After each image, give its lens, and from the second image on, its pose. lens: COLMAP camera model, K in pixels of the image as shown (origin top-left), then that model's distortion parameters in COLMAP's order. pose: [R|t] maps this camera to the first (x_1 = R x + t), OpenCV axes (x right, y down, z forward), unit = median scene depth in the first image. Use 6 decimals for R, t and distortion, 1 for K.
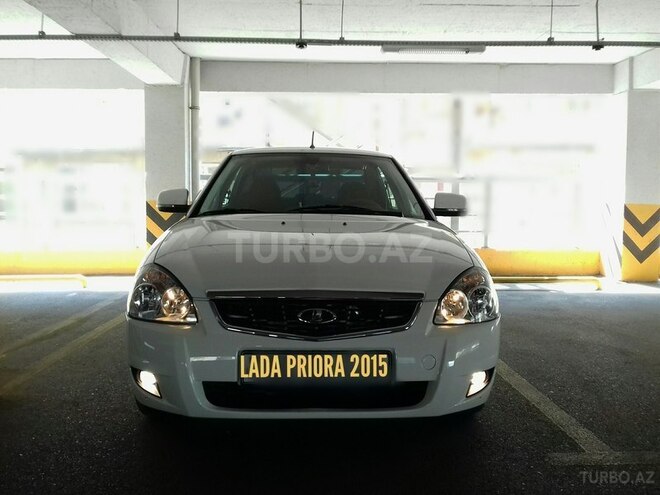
lens RADIAL K [[608.2, 0, 330.0], [0, 608.2, 247.5], [0, 0, 1]] dist [-0.004941, -0.006849]
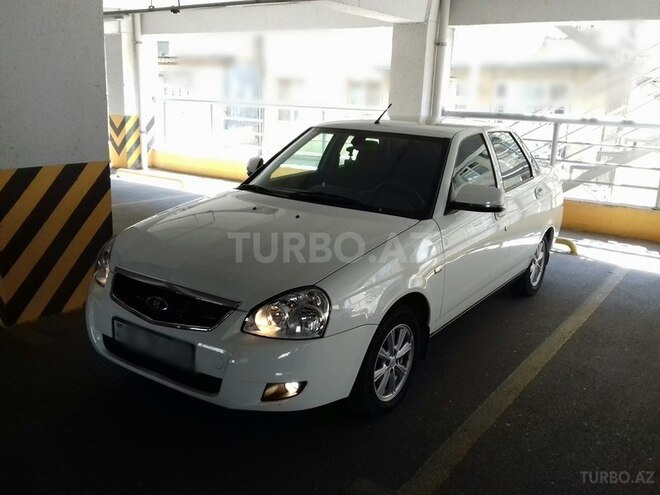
lens RADIAL K [[616.7, 0, 330.0], [0, 616.7, 247.5], [0, 0, 1]] dist [0.011160, 0.003148]
pose [[0.806216, 0.162595, -0.568839, 0.270245], [-0.074967, 0.981819, 0.174389, -0.069253], [0.586852, -0.097952, 0.803748, 0.055435]]
